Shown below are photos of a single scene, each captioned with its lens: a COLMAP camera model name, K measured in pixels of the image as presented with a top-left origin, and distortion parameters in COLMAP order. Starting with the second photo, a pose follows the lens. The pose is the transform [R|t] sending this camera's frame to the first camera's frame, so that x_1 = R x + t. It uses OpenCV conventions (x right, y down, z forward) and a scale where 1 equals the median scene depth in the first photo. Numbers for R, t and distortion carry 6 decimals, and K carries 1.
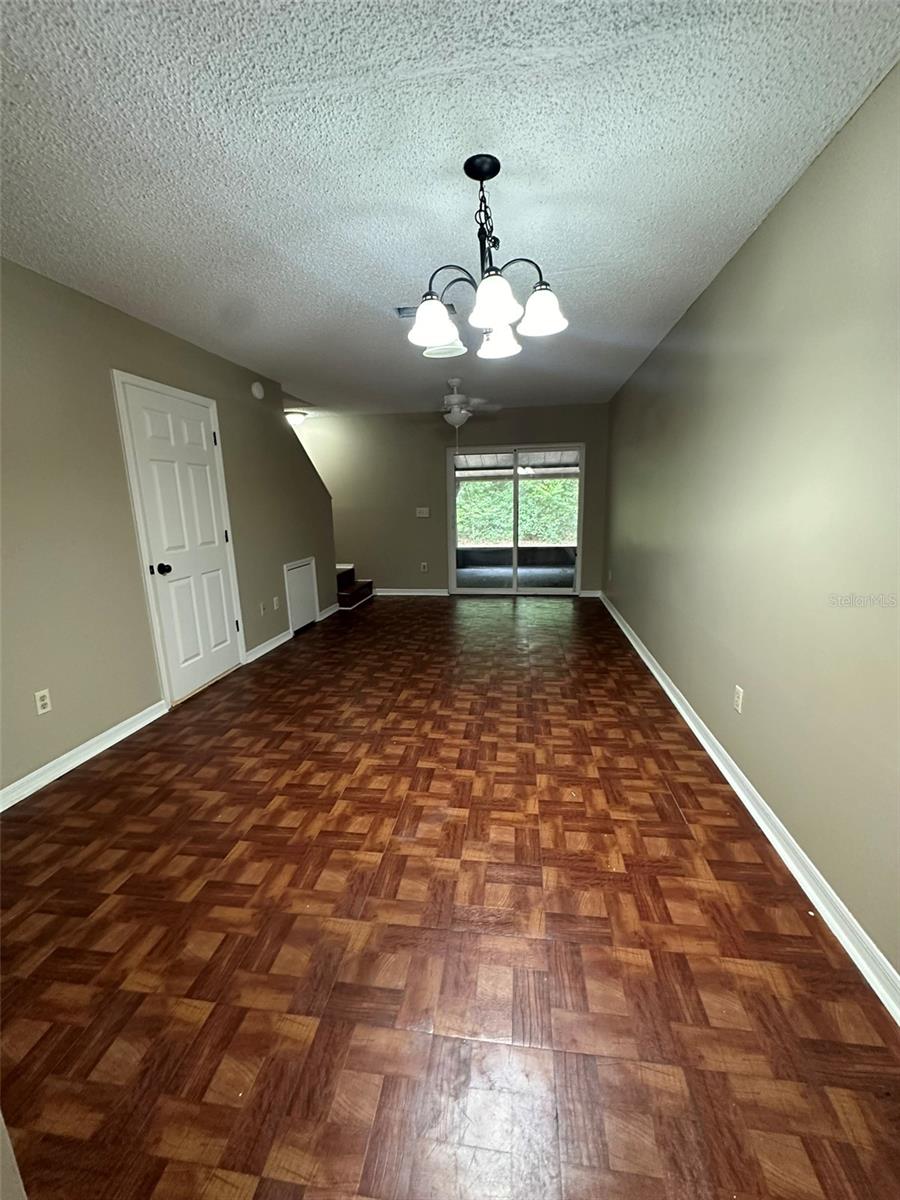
lens RADIAL K [[473.3, 0, 452.6], [0, 473.3, 600.1], [0, 0, 1]] dist [-0.000122, -0.000492]
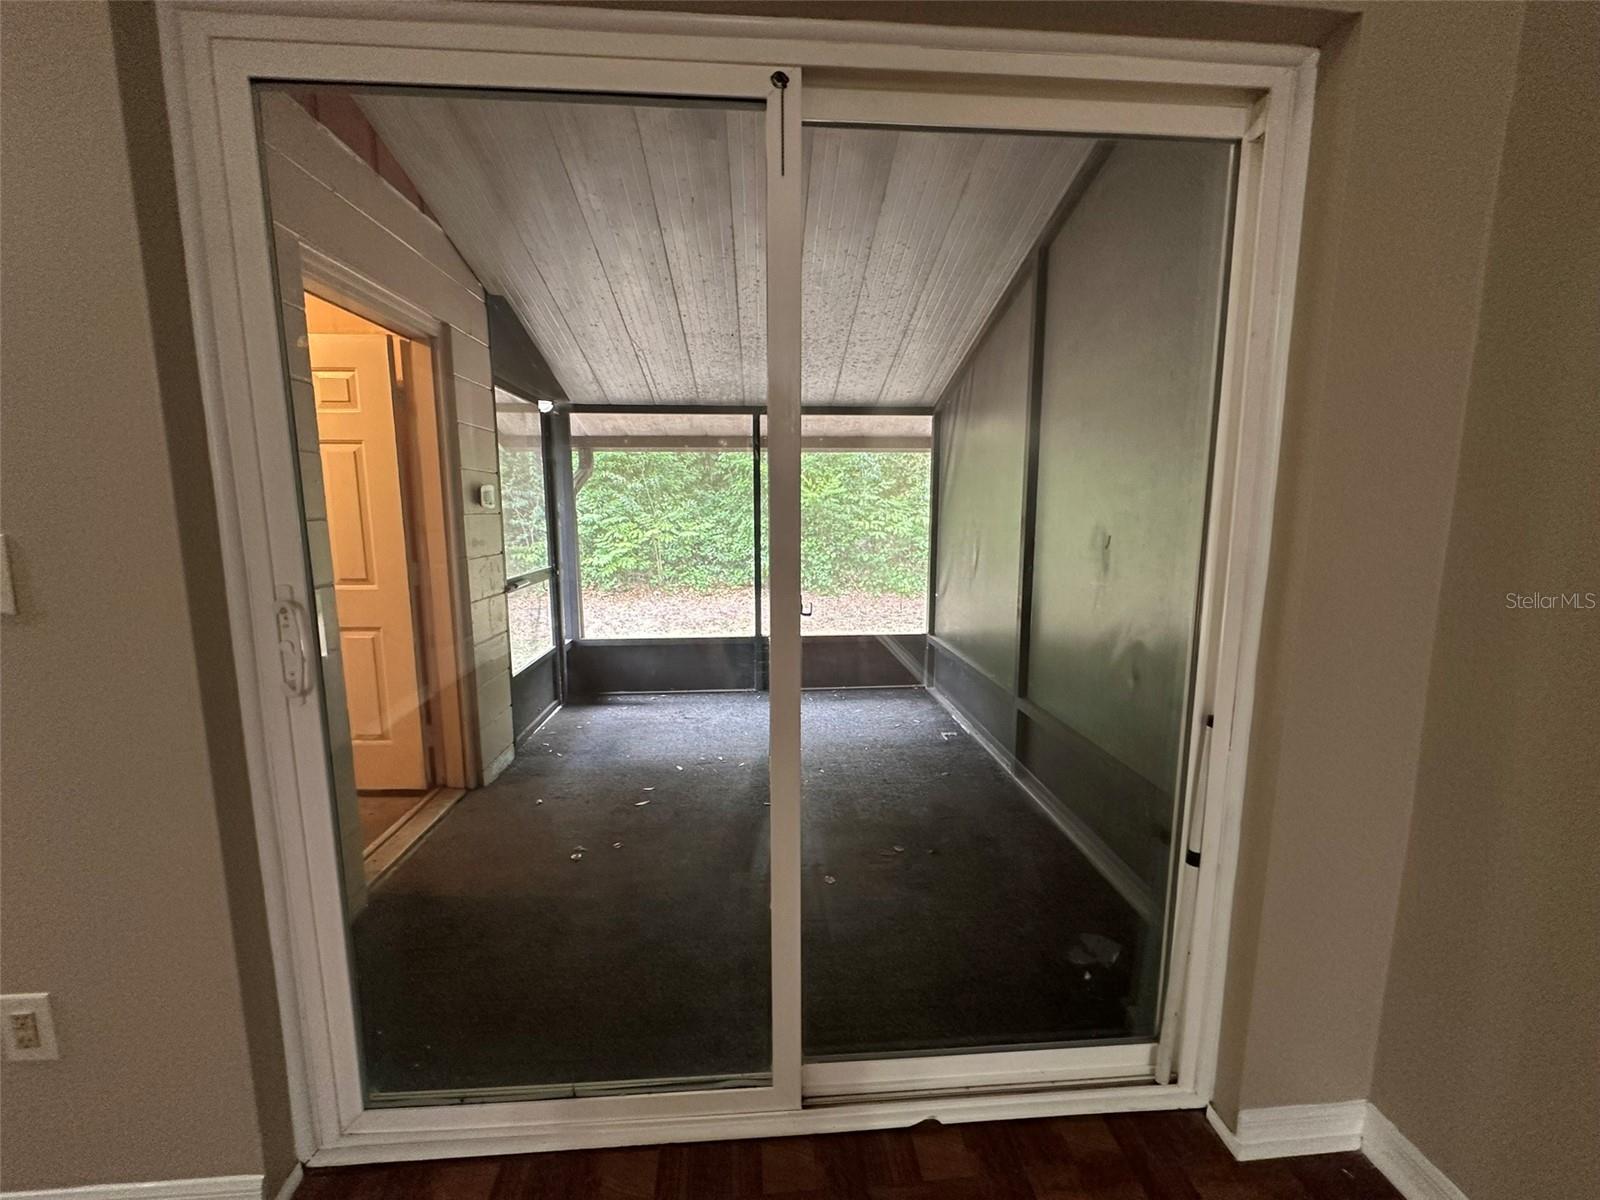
lens RADIAL K [[631.0, 0, 805.6], [0, 631.0, 597.1], [0, 0, 1]] dist [-0.000122, -0.000492]
pose [[0.973414, -0.009459, 0.228857, 0.233557], [0.025953, 0.997267, -0.069172, -0.391161], [-0.227577, 0.073272, 0.970999, 1.951722]]
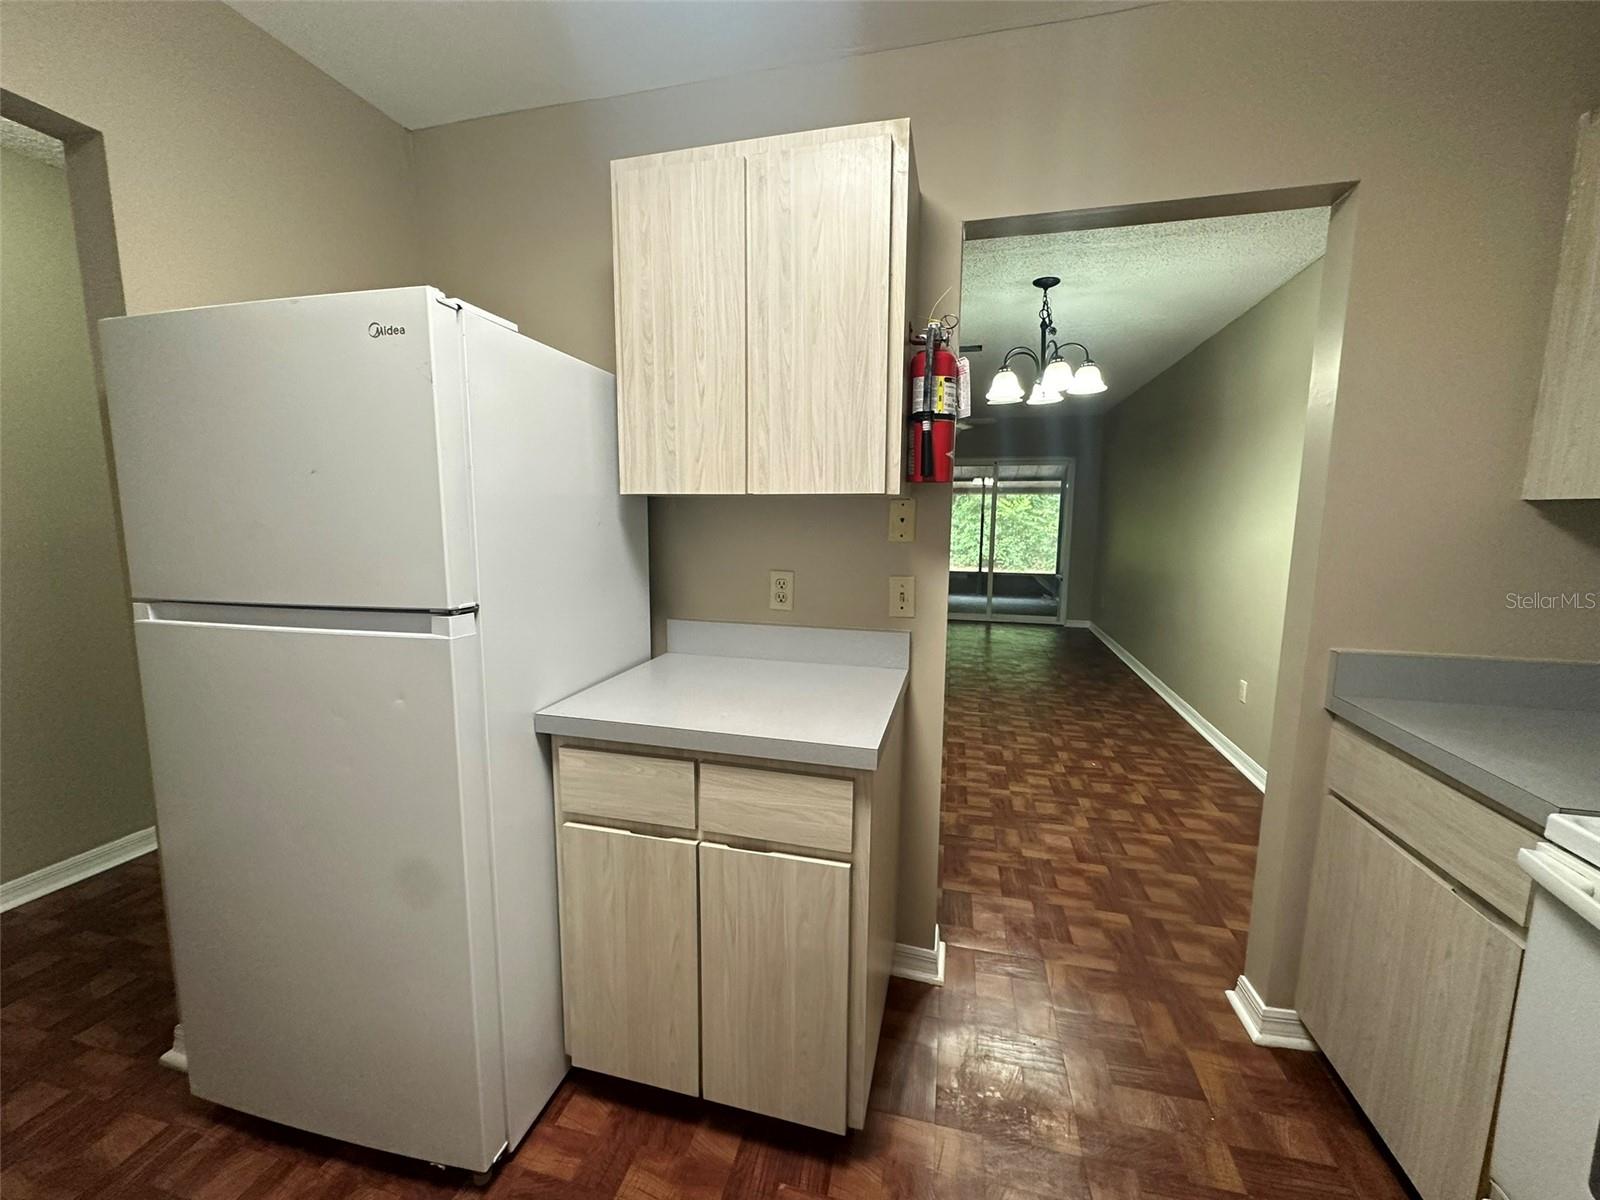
lens RADIAL K [[631.0, 0, 807.1], [0, 631.0, 599.0], [0, 0, 1]] dist [-0.000122, -0.000492]
pose [[0.995493, 0.038176, -0.086814, -0.249296], [-0.044742, 0.996180, -0.074988, 0.118350], [0.083620, 0.078534, 0.993398, -0.482681]]
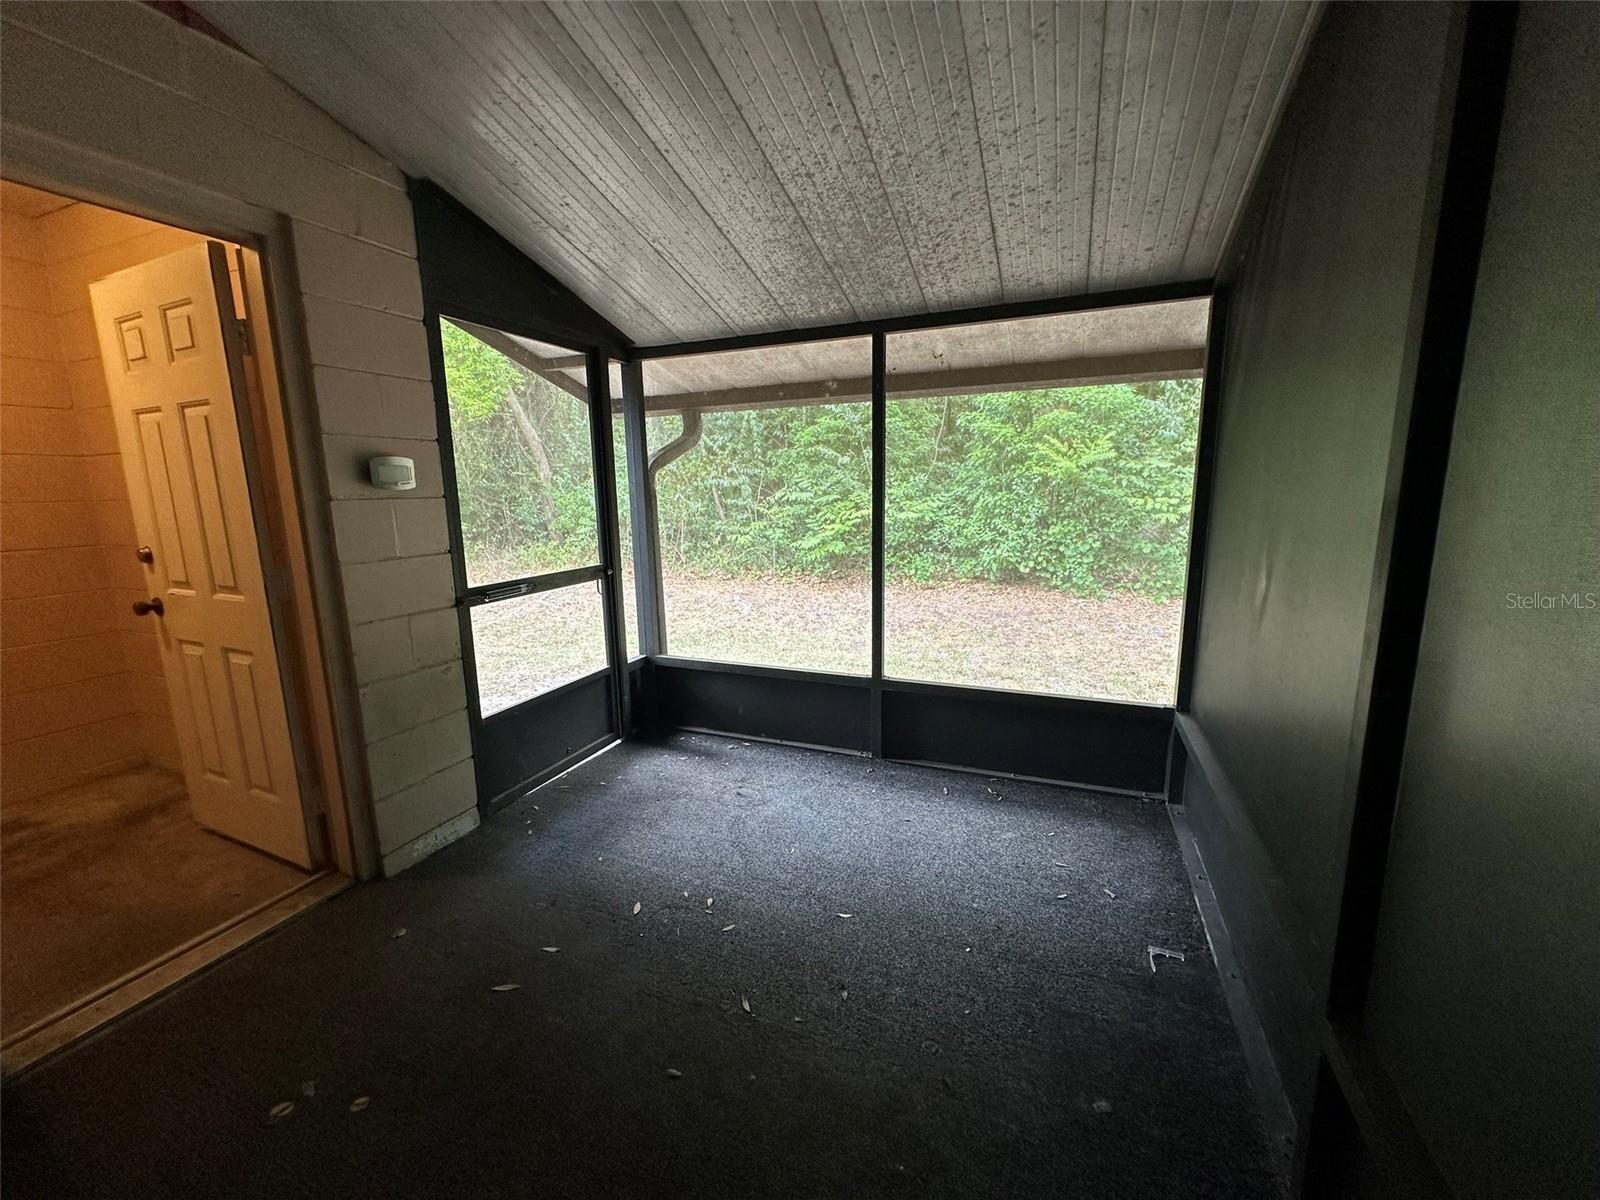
lens RADIAL K [[631.0, 0, 805.9], [0, 631.0, 596.8], [0, 0, 1]] dist [-0.000122, -0.000492]
pose [[0.972797, 0.047366, -0.226767, 0.619545], [-0.054504, 0.998193, -0.025316, -0.514858], [0.225158, 0.036987, 0.973620, 2.506884]]
